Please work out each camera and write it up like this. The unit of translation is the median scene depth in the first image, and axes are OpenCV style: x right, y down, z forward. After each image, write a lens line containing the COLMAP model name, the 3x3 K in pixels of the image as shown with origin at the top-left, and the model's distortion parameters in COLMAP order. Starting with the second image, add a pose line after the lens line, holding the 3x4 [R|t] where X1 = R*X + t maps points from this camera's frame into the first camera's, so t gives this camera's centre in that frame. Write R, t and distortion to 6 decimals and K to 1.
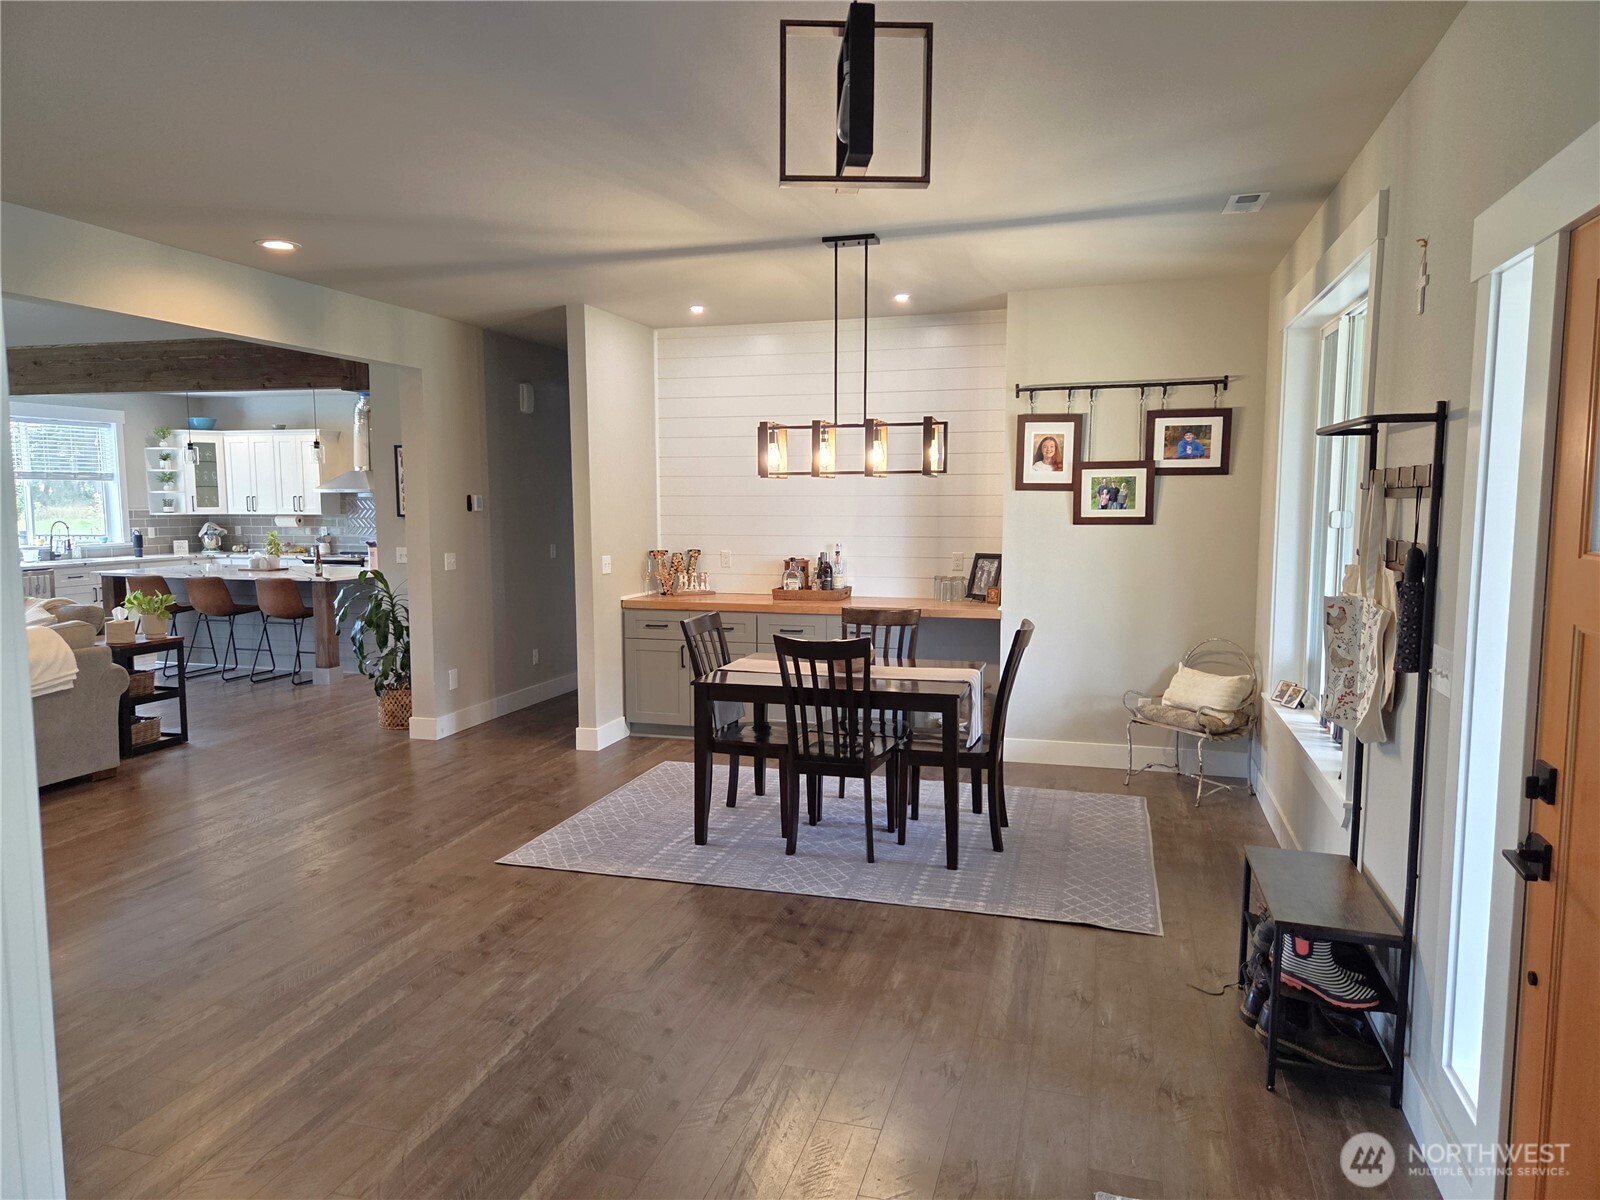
lens RADIAL K [[1071.2, 0, 802.8], [0, 1071.2, 602.3], [0, 0, 1]] dist [0.064475, -0.052228]
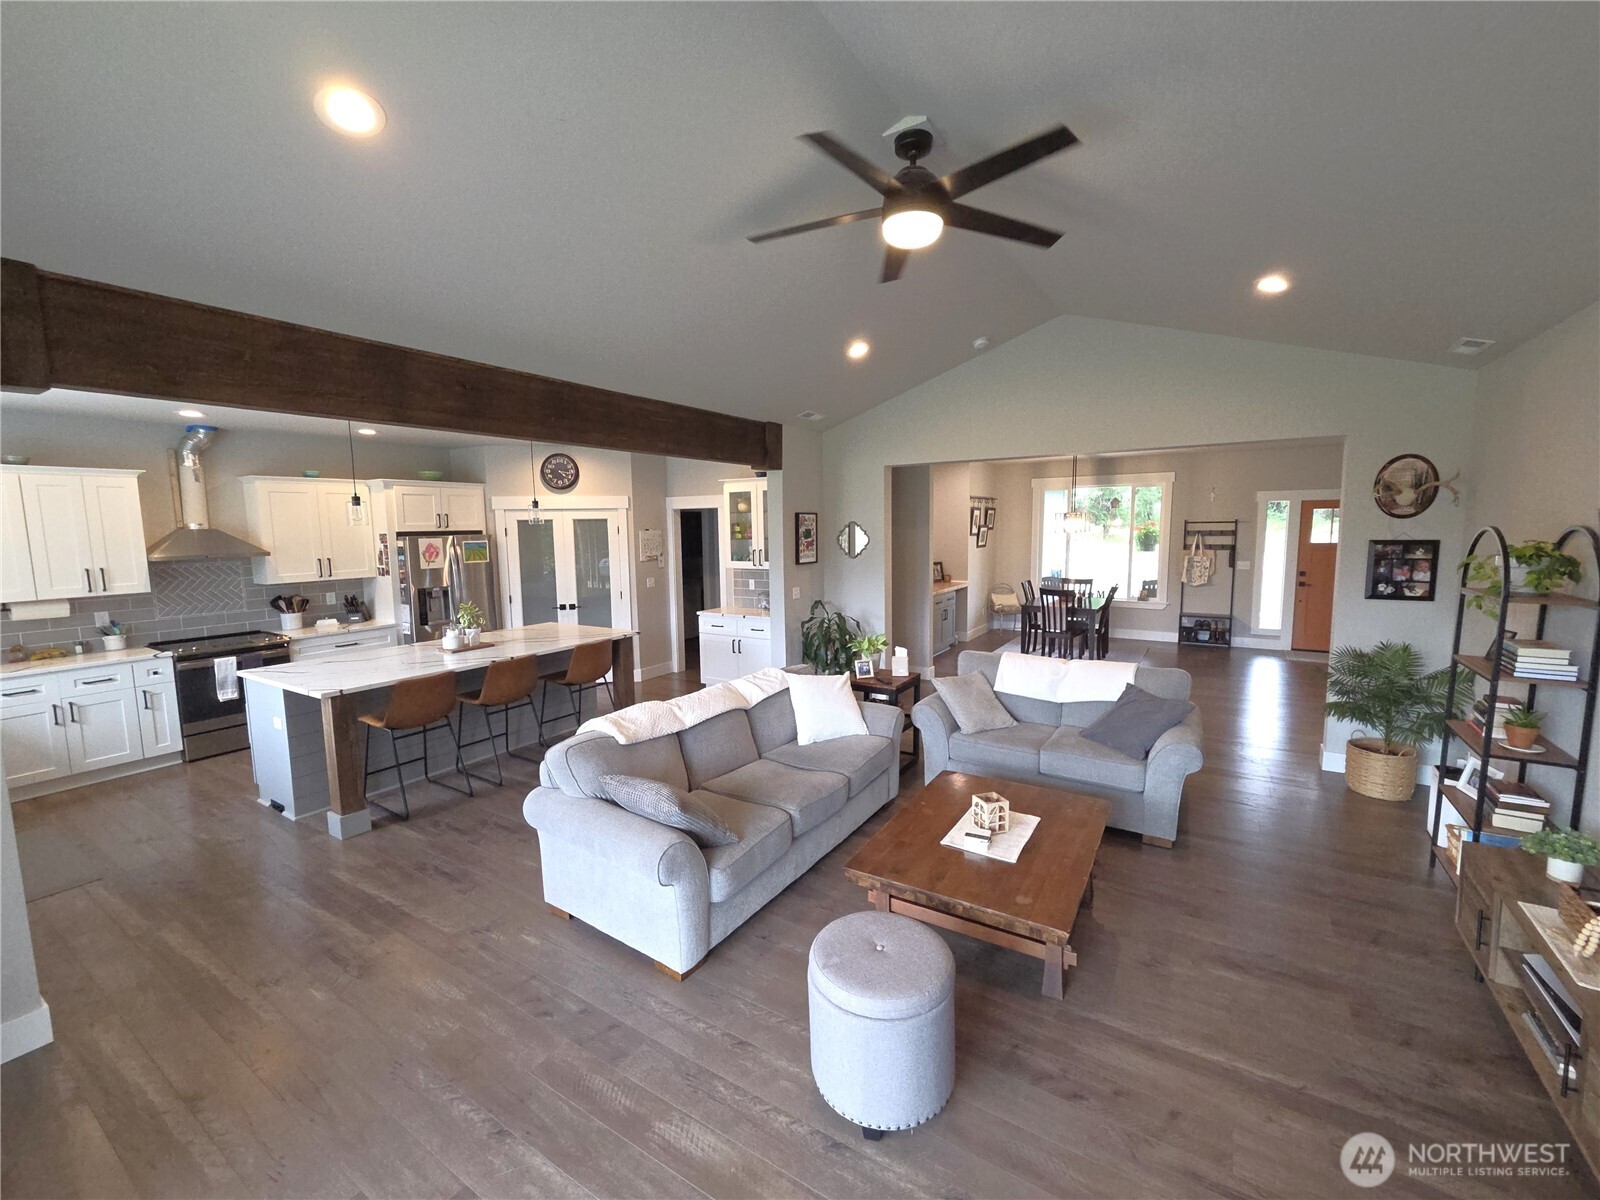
lens RADIAL K [[657.5, 0, 803.8], [0, 657.5, 594.9], [0, 0, 1]] dist [-0.000650, 0.000143]
pose [[0.276973, -0.106149, 0.954996, -0.727399], [0.109048, 0.990931, 0.078516, -0.066079], [-0.954670, 0.082394, 0.286037, 0.472685]]
